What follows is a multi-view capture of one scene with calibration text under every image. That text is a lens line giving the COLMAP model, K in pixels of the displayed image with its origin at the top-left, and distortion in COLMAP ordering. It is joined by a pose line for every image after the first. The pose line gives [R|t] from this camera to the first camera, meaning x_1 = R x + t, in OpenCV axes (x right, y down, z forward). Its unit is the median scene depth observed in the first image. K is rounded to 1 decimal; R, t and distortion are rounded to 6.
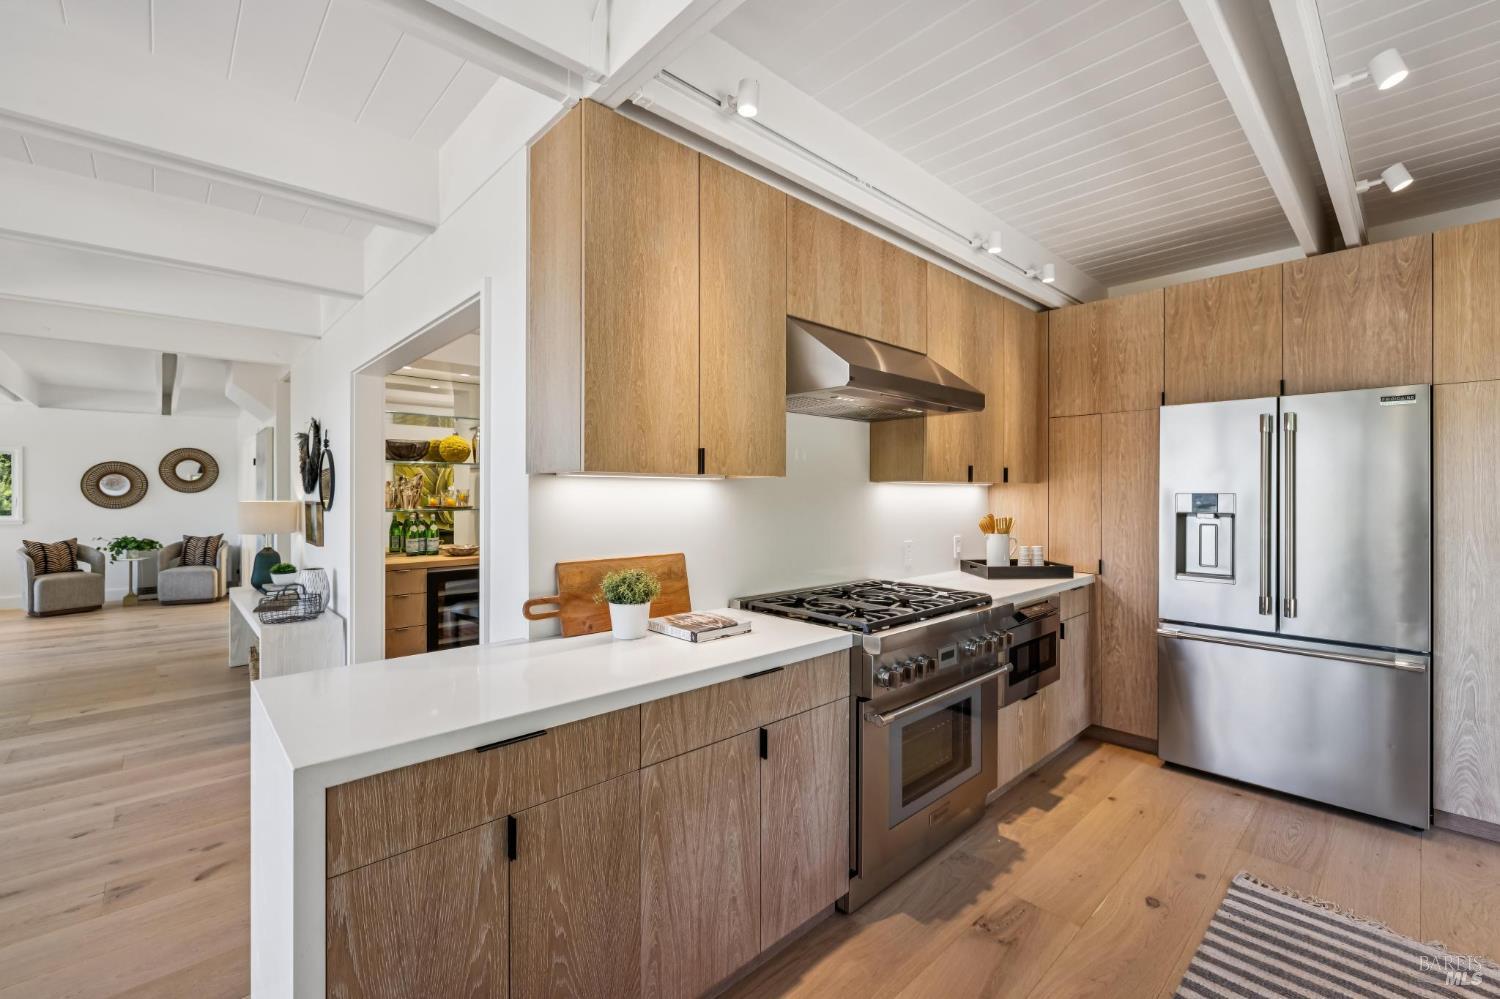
lens RADIAL K [[631.1, 0, 750.0], [0, 631.1, 499.5], [0, 0, 1]] dist [0.000992, -0.007472]
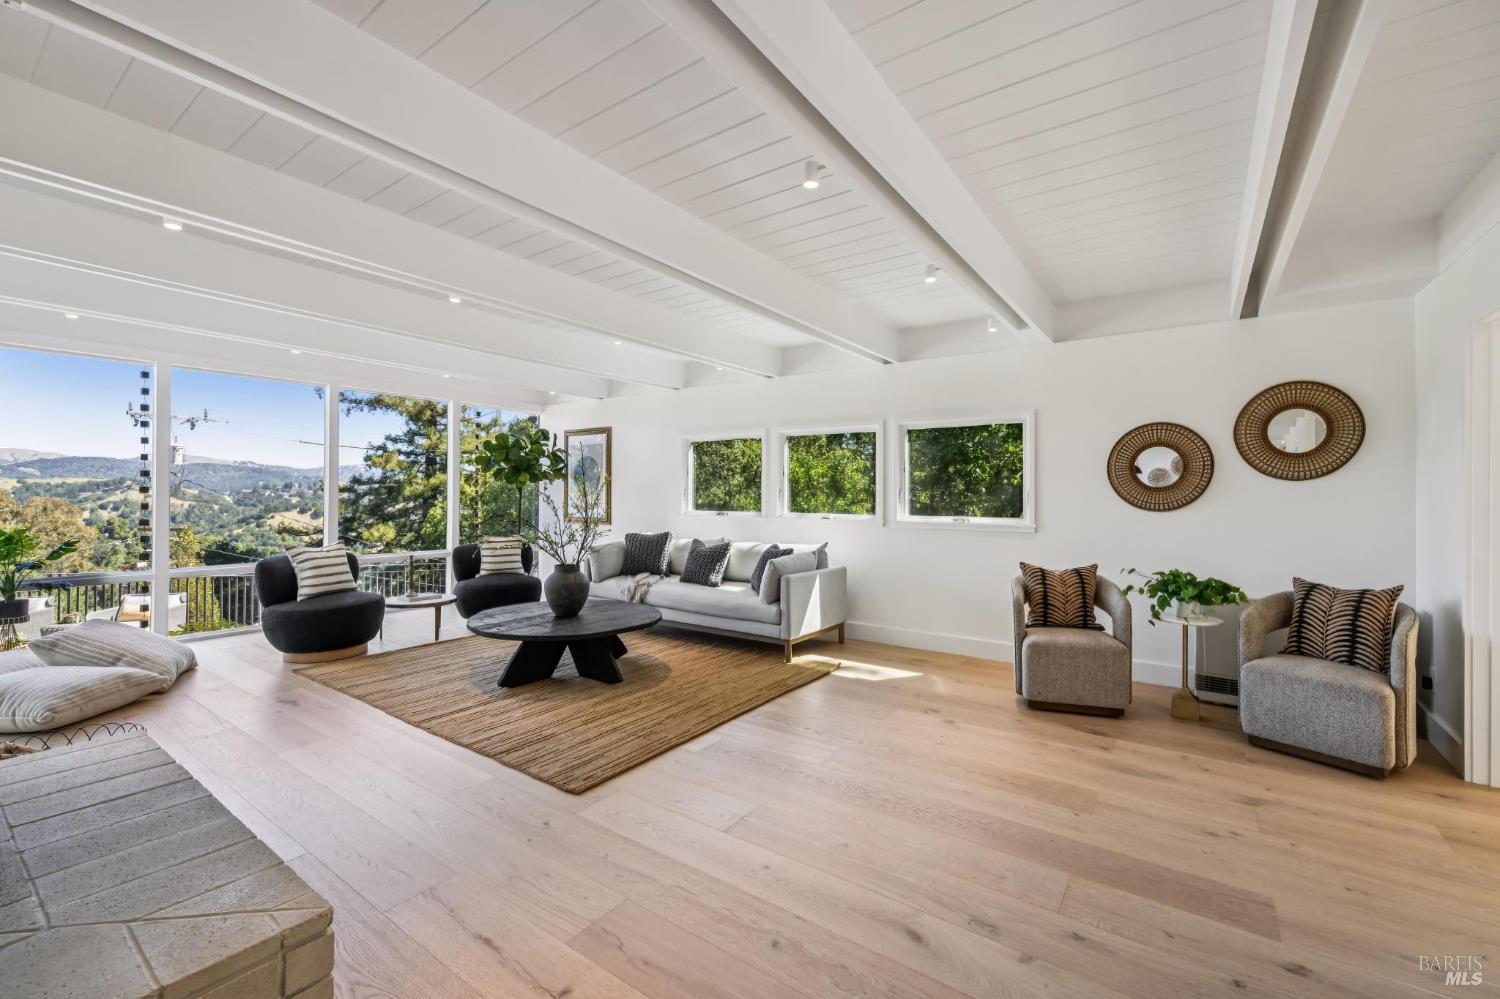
lens RADIAL K [[631.1, 0, 750.0], [0, 631.1, 499.5], [0, 0, 1]] dist [0.000992, -0.007472]
pose [[0.198321, 0.019888, -0.979935, -0.578725], [-0.006810, 0.999798, 0.018913, -0.000987], [0.980114, 0.002923, 0.198416, 0.575206]]
